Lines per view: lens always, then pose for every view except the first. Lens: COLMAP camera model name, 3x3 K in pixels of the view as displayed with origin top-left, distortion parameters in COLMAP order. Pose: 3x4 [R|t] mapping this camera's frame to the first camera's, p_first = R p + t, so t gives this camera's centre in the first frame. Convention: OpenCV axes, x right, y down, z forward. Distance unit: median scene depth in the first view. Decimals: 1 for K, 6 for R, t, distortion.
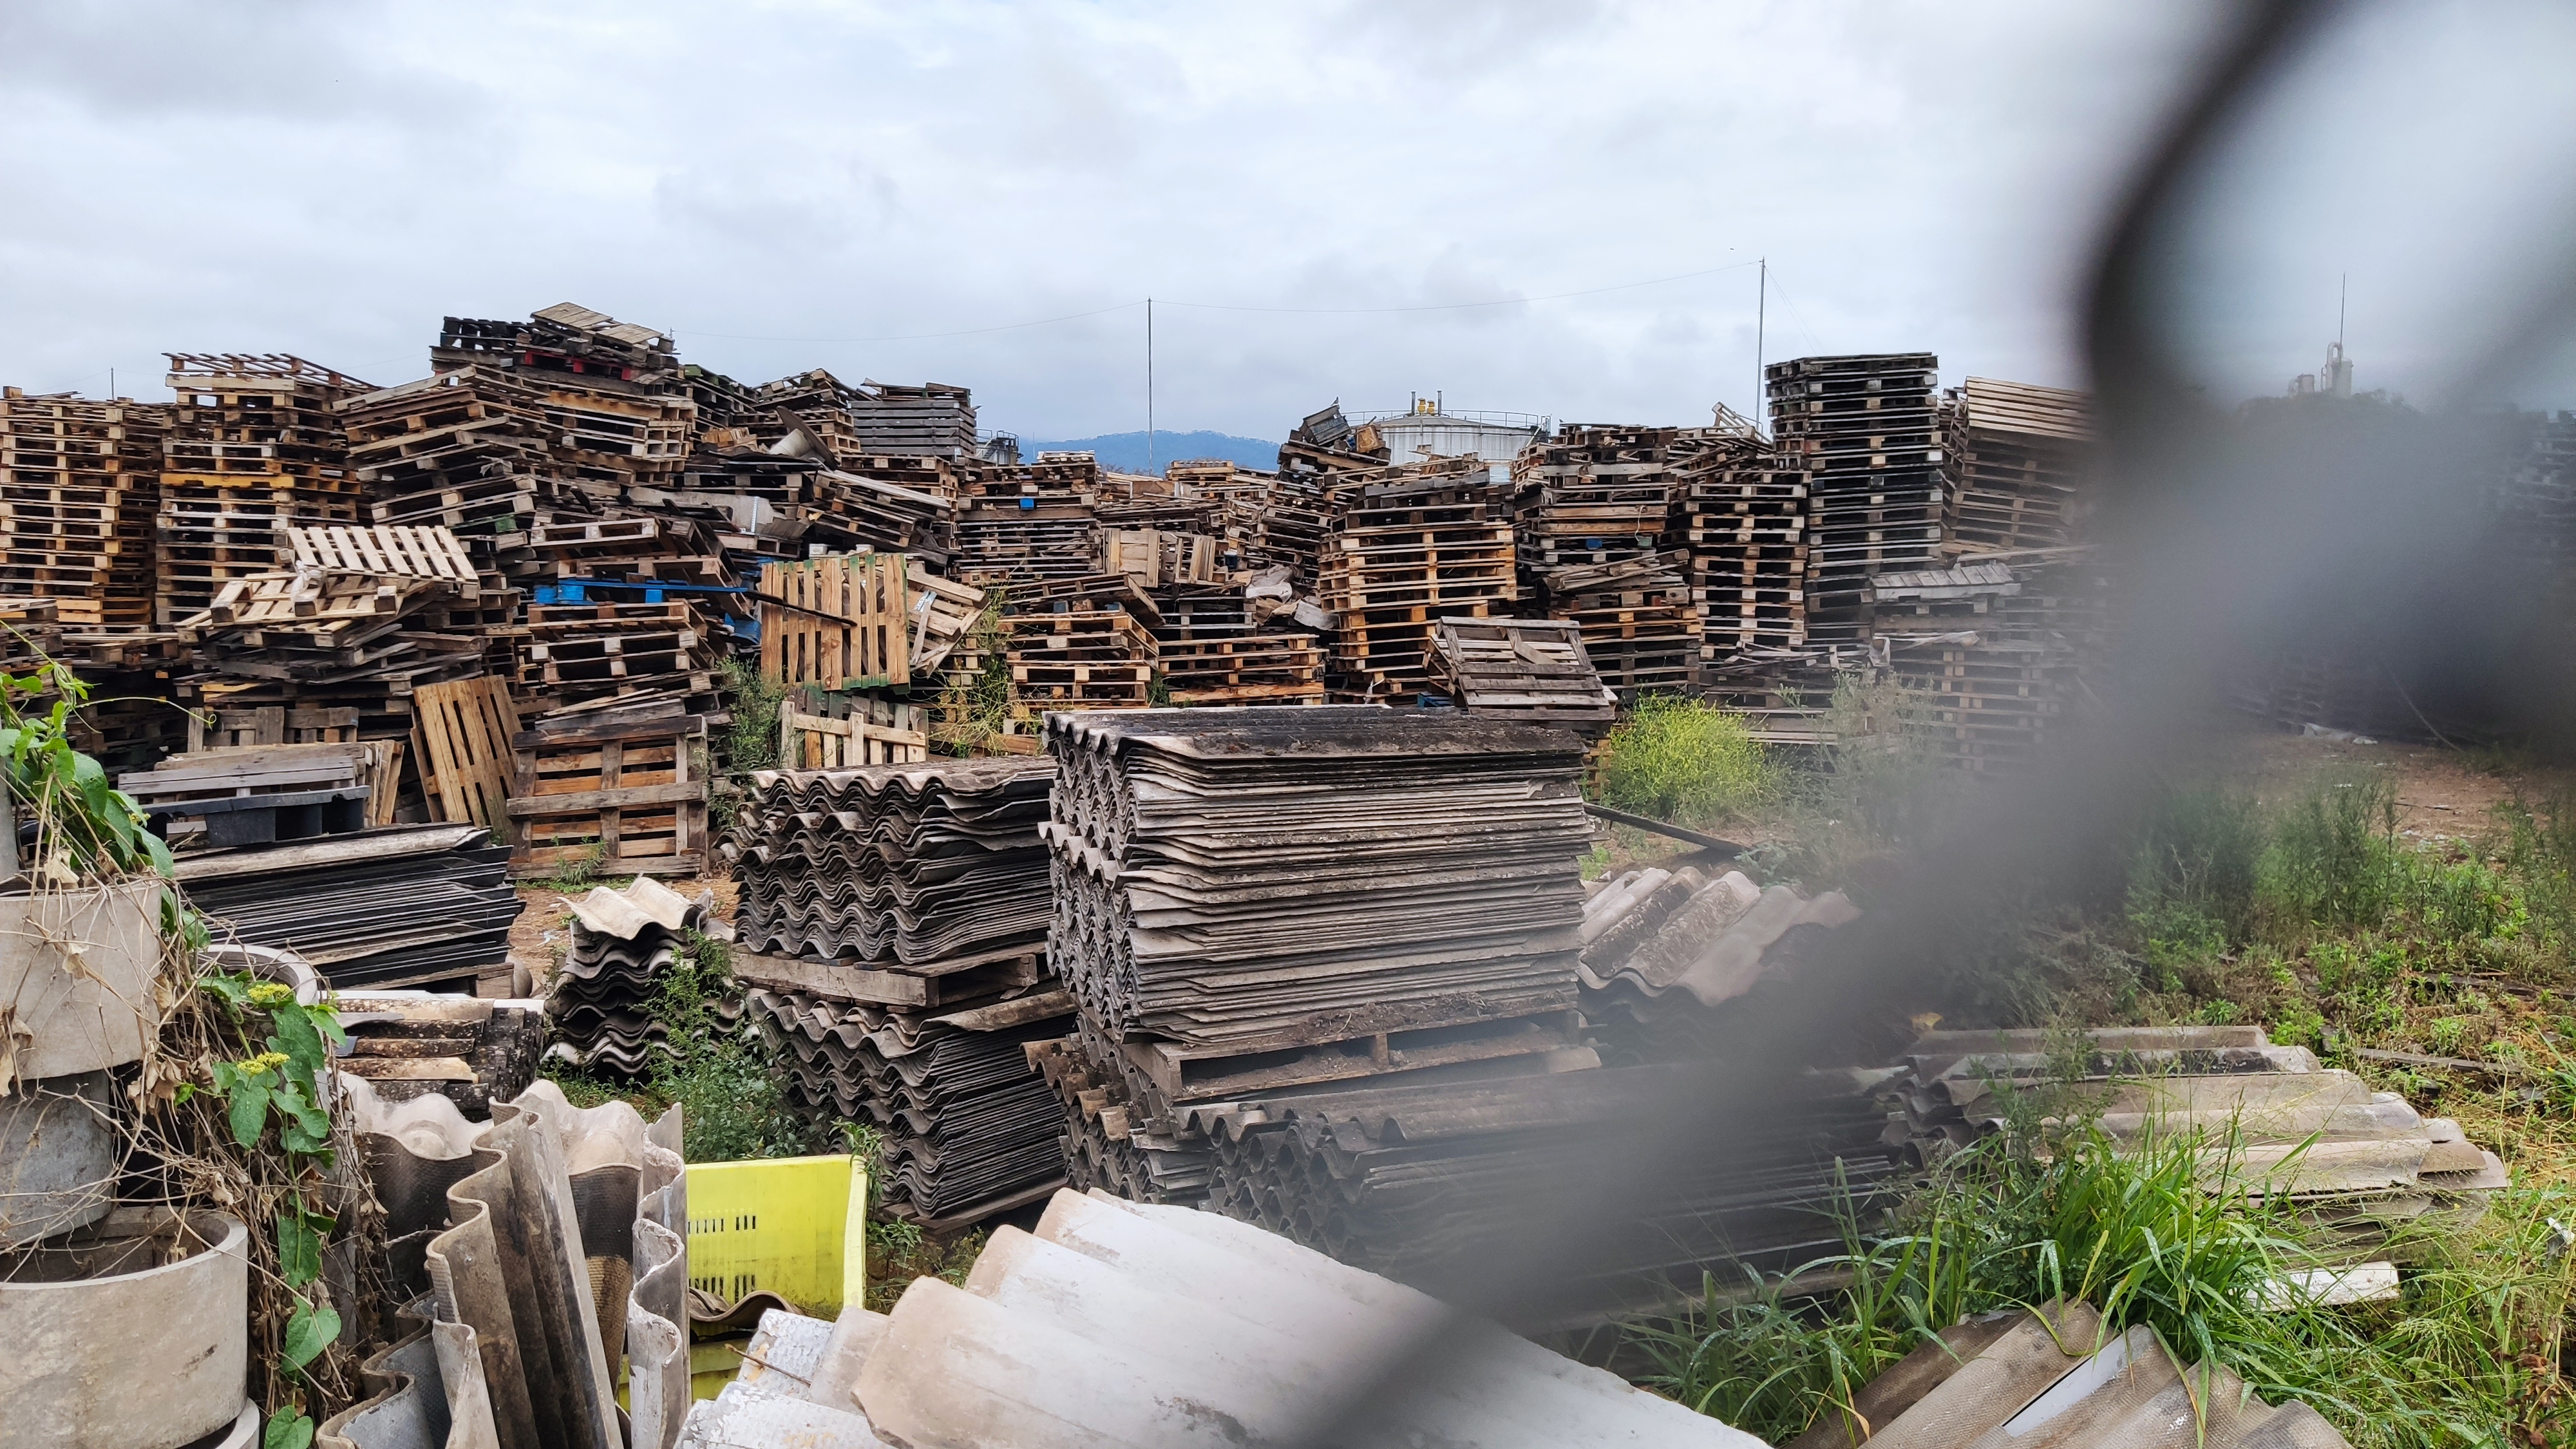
lens RADIAL K [[2000.9, 0, 1284.6], [0, 2000.9, 731.2], [0, 0, 1]] dist [0.024234, -0.053128]
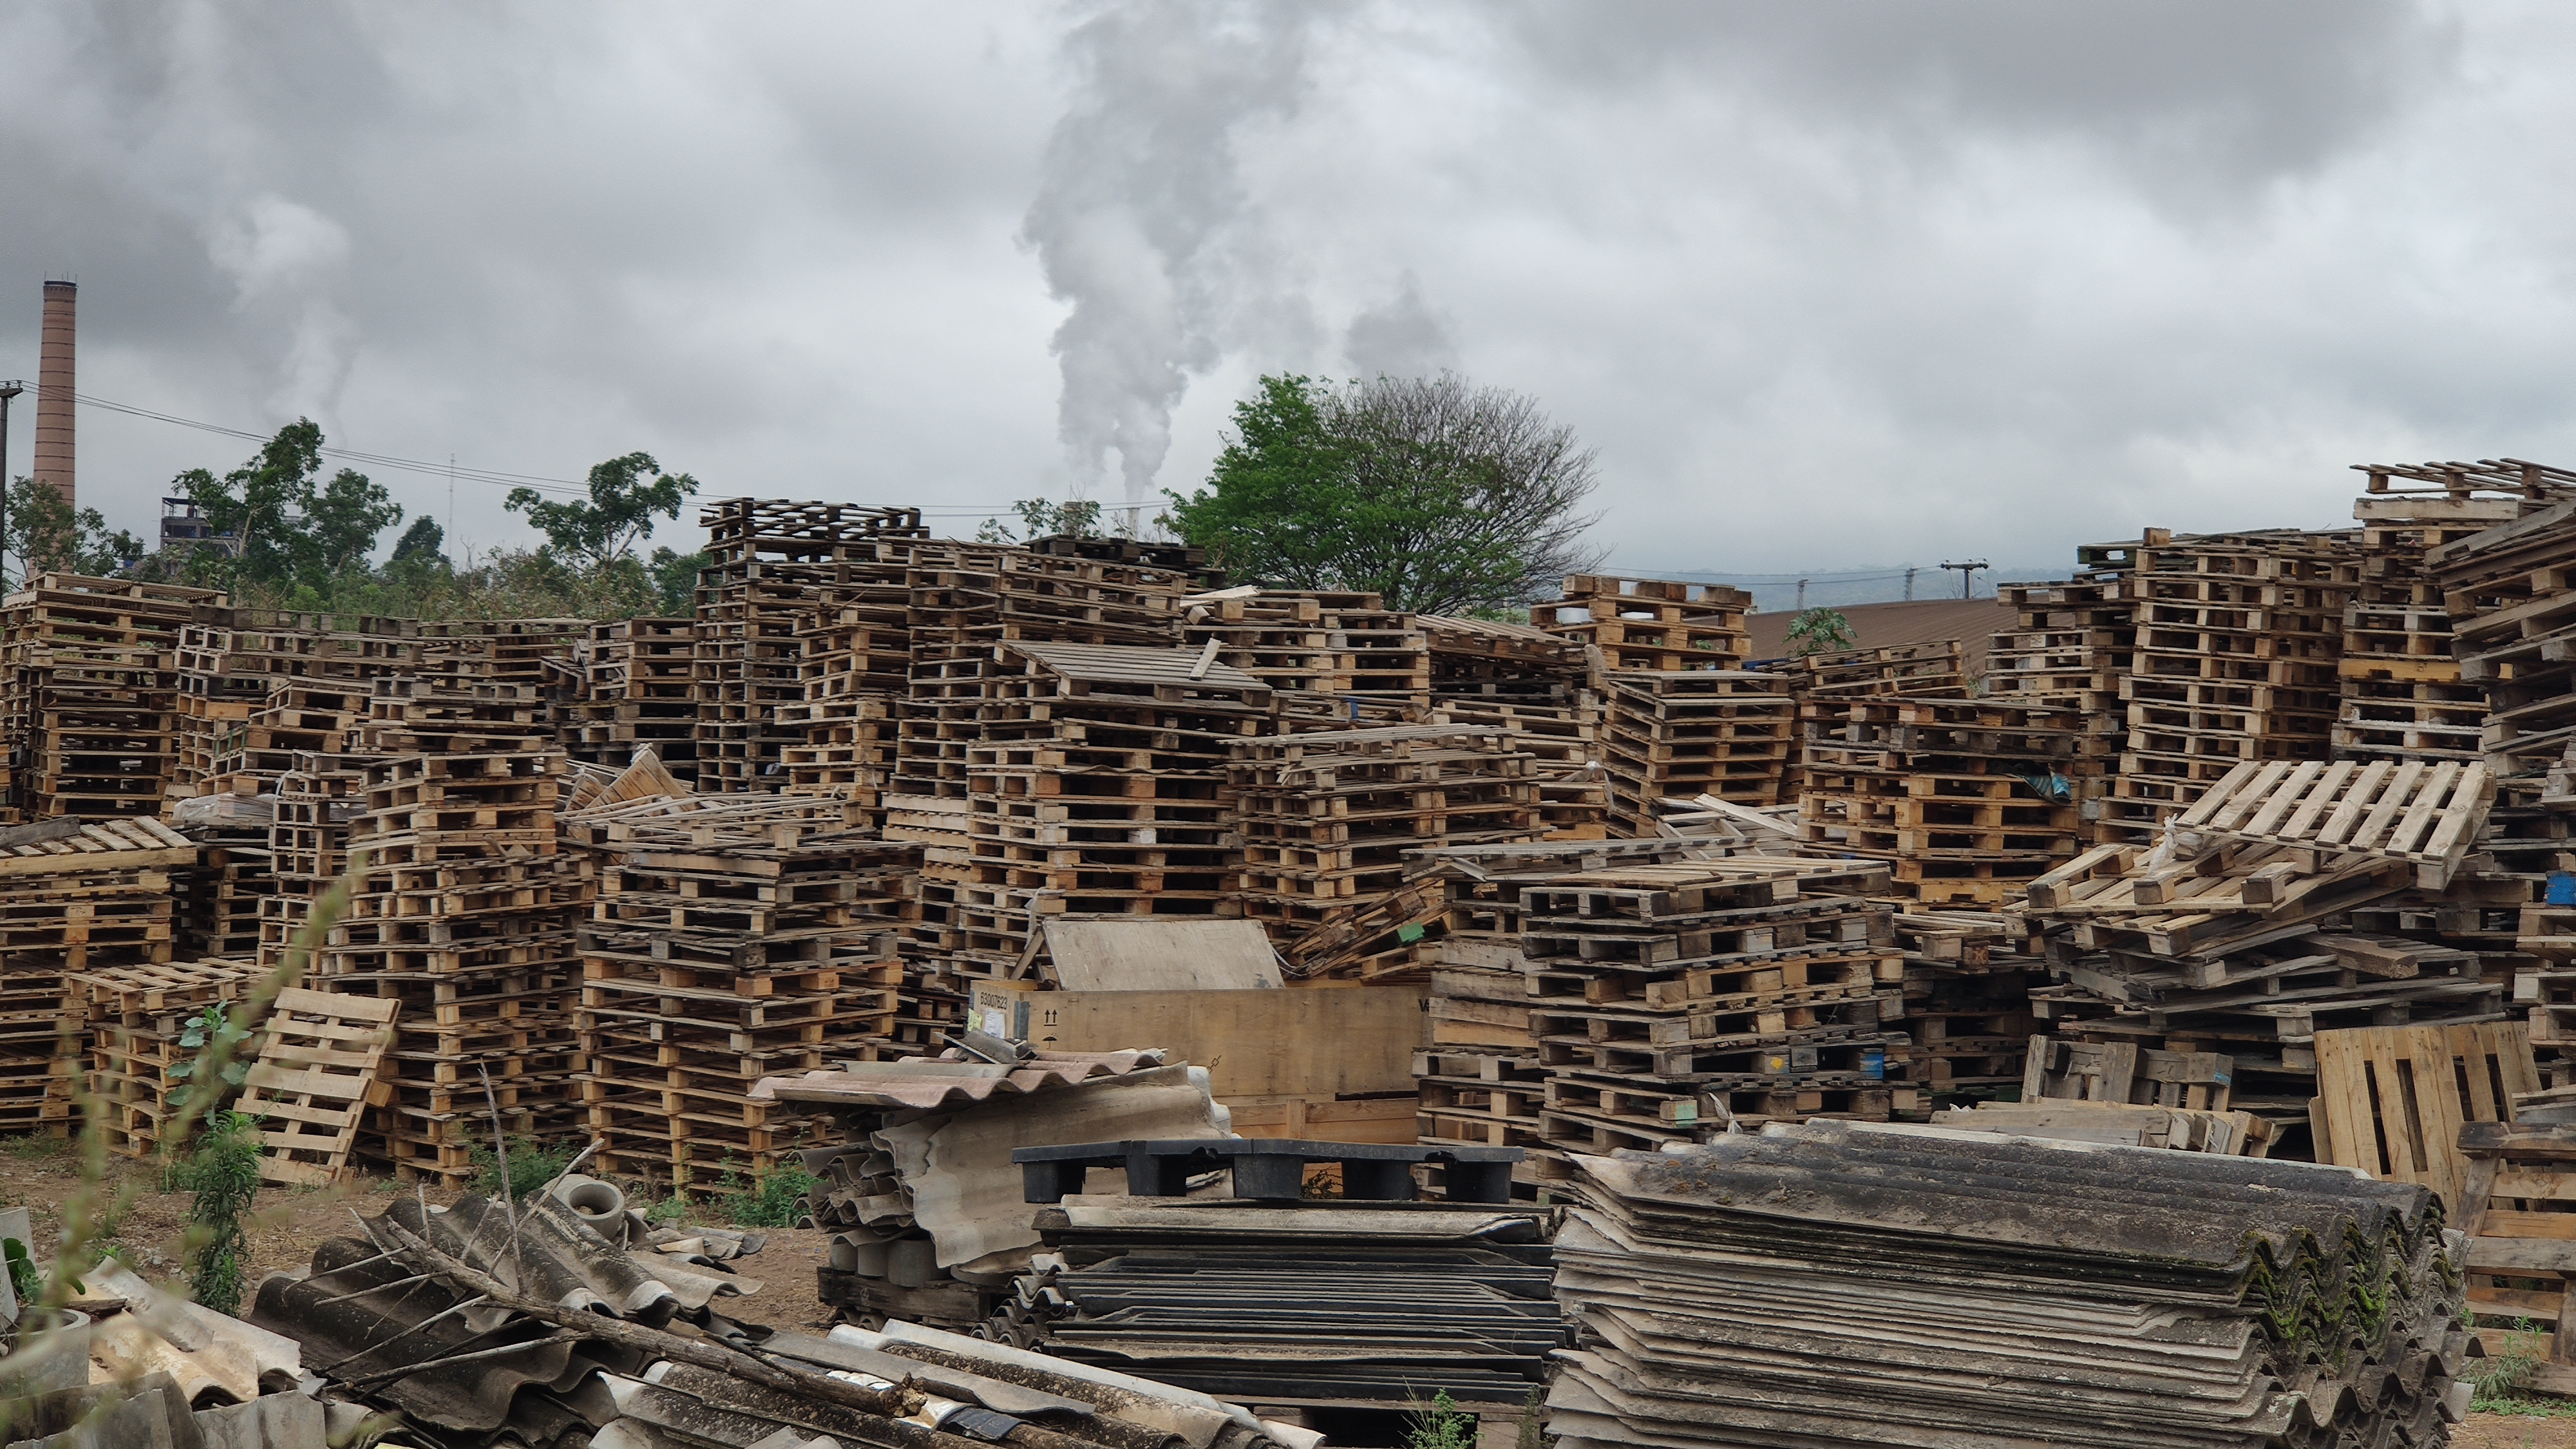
lens RADIAL K [[4096.9, 0, 1288.0], [0, 4096.9, 724.5], [0, 0, 1]] dist [0.030198, 0.916505]
pose [[0.547948, 0.011871, -0.836428, 0.715453], [-0.089988, 0.994933, -0.044831, -0.049204], [0.831658, 0.099833, 0.546240, 0.085504]]
